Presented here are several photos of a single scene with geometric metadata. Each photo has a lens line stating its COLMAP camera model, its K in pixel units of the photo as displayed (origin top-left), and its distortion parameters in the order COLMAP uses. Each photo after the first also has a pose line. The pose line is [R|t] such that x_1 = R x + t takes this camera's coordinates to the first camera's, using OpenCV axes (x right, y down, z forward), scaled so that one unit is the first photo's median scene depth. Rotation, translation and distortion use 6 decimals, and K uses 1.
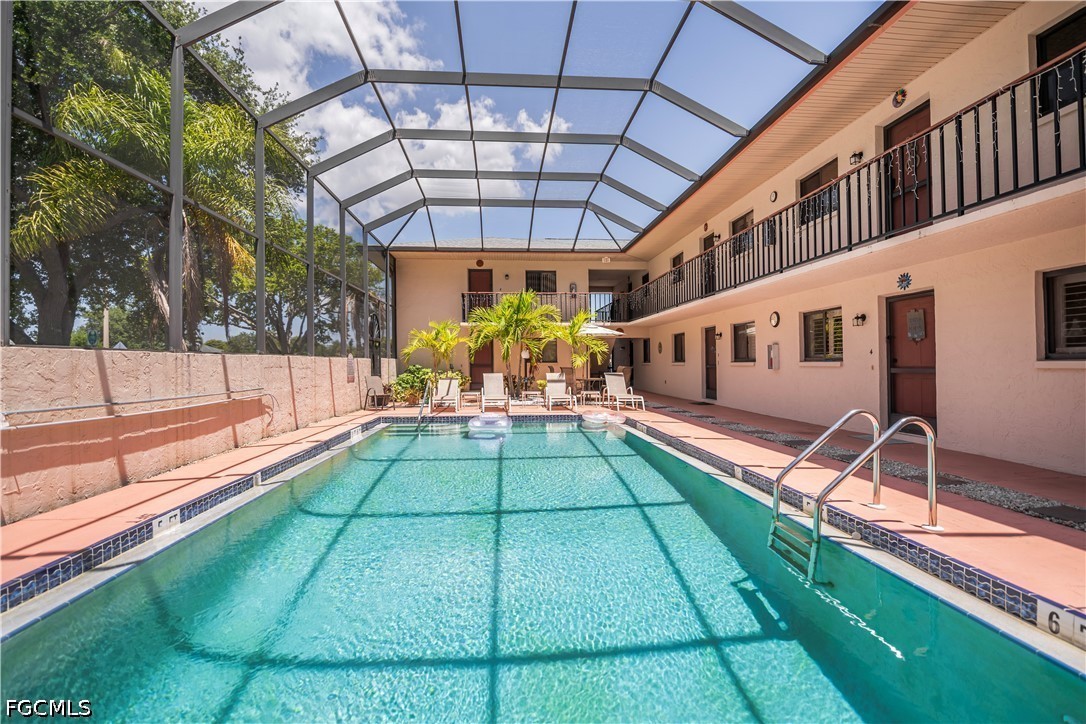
lens RADIAL K [[486.5, 0, 542.5], [0, 486.5, 360.8], [0, 0, 1]] dist [-0.014504, 0.000342]
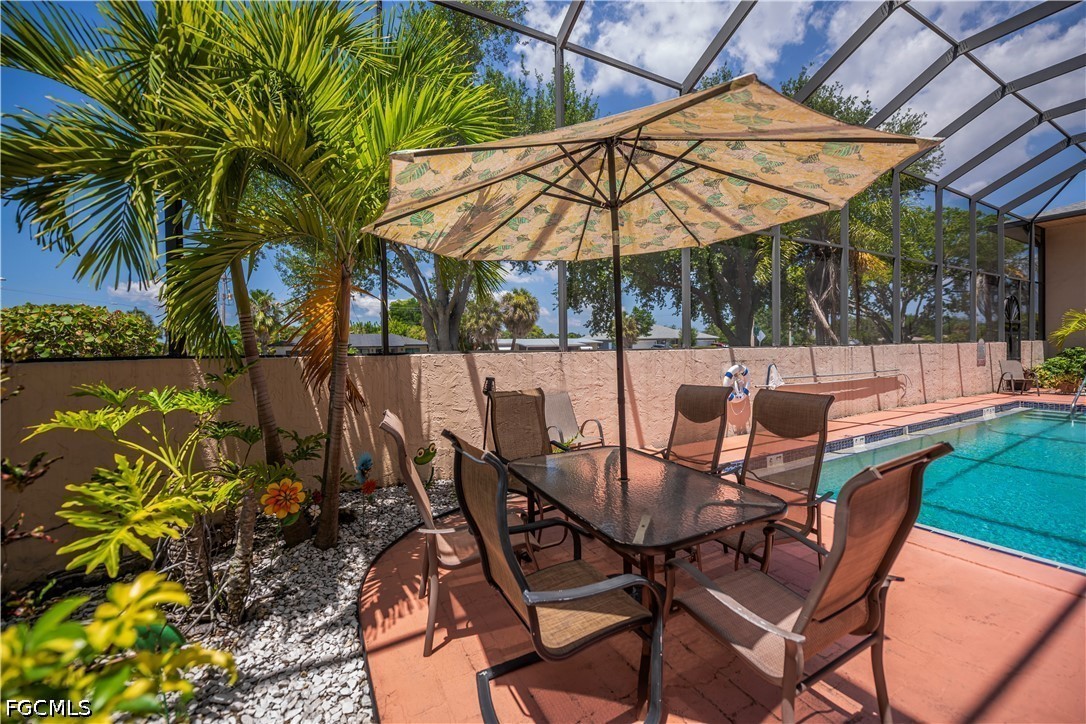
lens RADIAL K [[416.6, 0, 544.1], [0, 416.6, 363.6], [0, 0, 1]] dist [-0.020999, -0.000647]
pose [[0.373523, 0.029463, -0.927153, 0.072560], [0.021703, 0.998944, 0.040488, -0.017780], [0.927367, -0.035245, 0.372489, -0.220411]]
